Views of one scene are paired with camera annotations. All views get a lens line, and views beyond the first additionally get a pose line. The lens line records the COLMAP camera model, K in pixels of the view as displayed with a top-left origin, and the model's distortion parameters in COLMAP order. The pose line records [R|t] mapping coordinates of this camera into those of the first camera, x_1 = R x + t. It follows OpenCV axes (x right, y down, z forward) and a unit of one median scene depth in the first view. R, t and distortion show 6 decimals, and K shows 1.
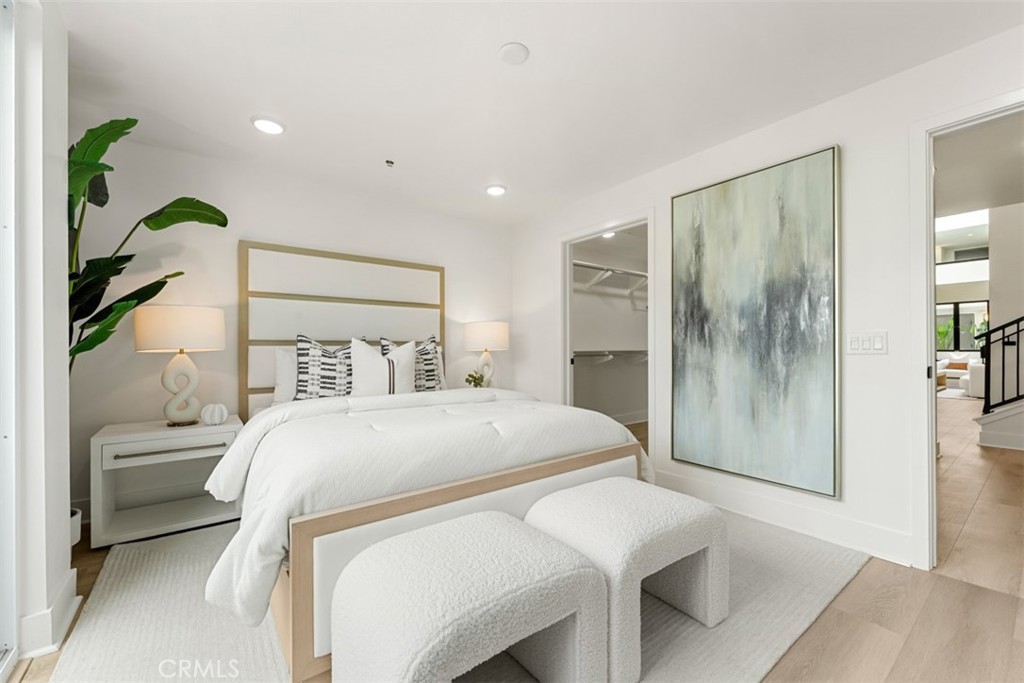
lens RADIAL K [[410.9, 0, 513.5], [0, 410.9, 347.3], [0, 0, 1]] dist [-0.002063, -0.000344]
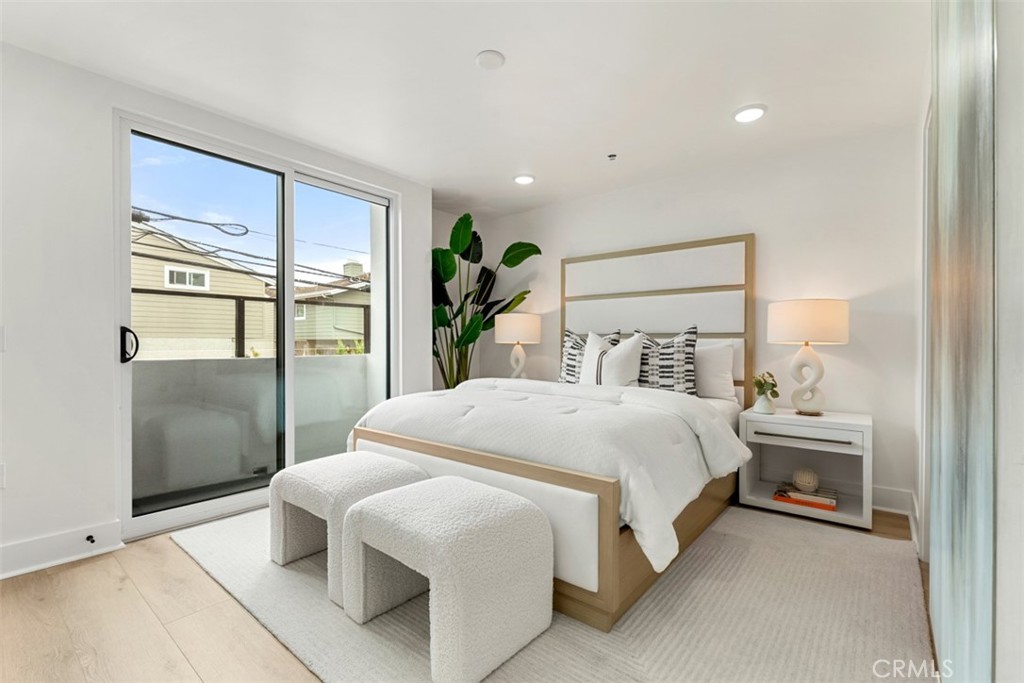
lens RADIAL K [[455.2, 0, 507.9], [0, 455.2, 346.8], [0, 0, 1]] dist [-0.002912, 0.000280]
pose [[0.221803, 0.013059, -0.975004, 0.681505], [0.003683, 0.999892, 0.014230, 0.000211], [0.975085, -0.006747, 0.221731, 0.463283]]
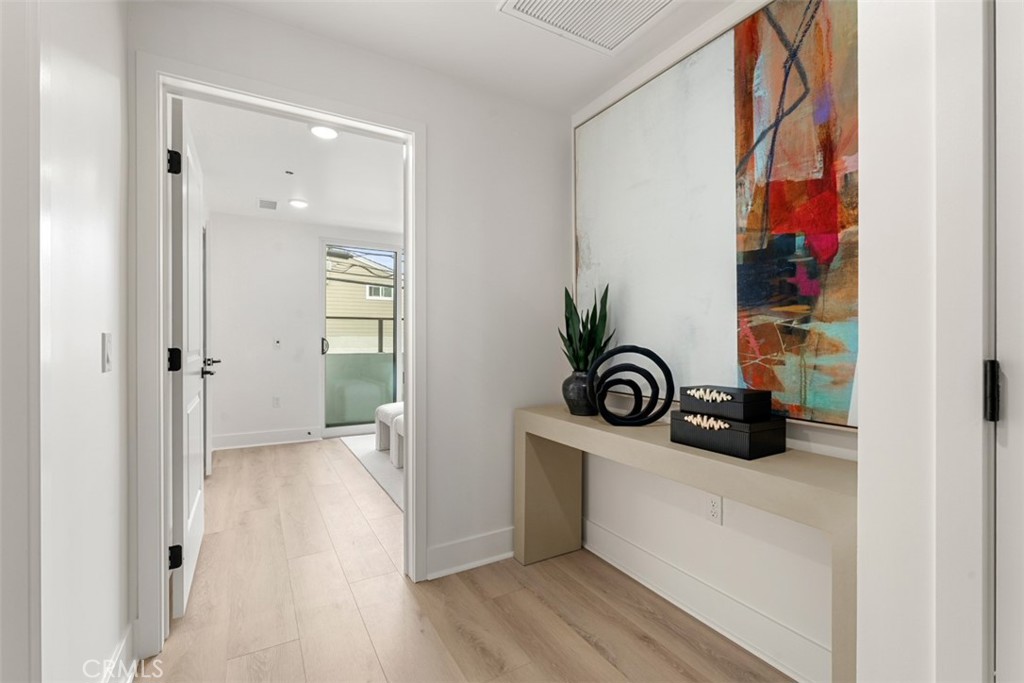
lens RADIAL K [[455.2, 0, 513.9], [0, 455.2, 337.0], [0, 0, 1]] dist [-0.002912, 0.000280]
pose [[-0.129649, 0.003329, -0.991554, 1.176791], [0.006715, 0.999974, 0.002479, -0.020891], [0.991537, -0.006336, -0.129668, 0.795790]]
